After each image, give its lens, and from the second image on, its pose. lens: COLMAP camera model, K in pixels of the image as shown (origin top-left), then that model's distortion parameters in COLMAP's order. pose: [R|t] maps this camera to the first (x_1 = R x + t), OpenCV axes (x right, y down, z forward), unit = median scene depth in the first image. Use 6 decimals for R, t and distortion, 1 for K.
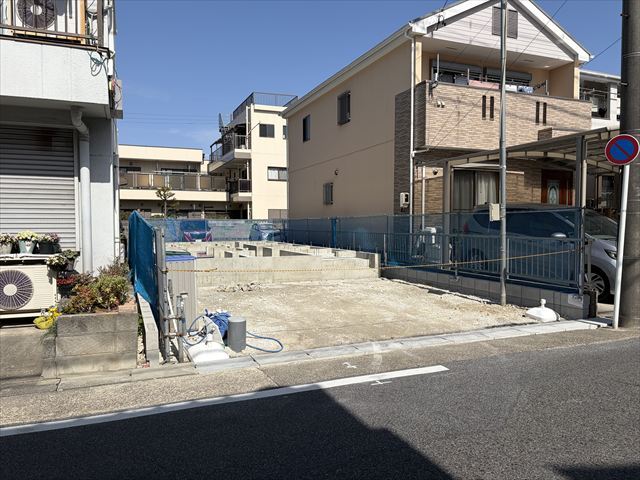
lens RADIAL K [[483.8, 0, 320.0], [0, 483.8, 240.0], [0, 0, 1]] dist [0.057203, -0.064707]
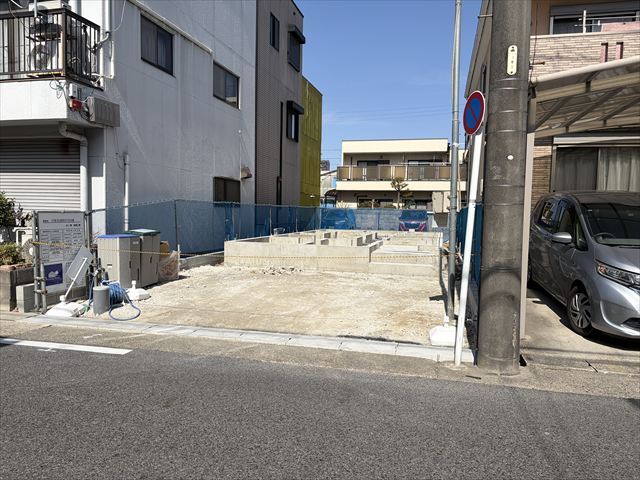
lens RADIAL K [[483.8, 0, 320.0], [0, 483.8, 240.0], [0, 0, 1]] dist [0.057203, -0.064707]
pose [[0.800315, 0.054037, -0.597140, 0.460264], [-0.042680, 0.998538, 0.033159, -0.009186], [0.598059, -0.001051, 0.801452, 0.166312]]
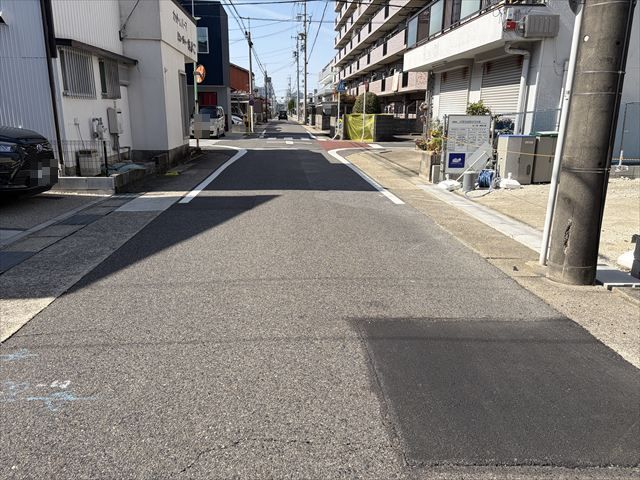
lens RADIAL K [[483.8, 0, 320.0], [0, 483.8, 240.0], [0, 0, 1]] dist [0.057203, -0.064707]
pose [[-0.310467, 0.241137, -0.919491, 0.725646], [-0.045476, 0.962415, 0.267749, -0.016086], [0.949496, 0.124942, -0.287832, 0.479598]]
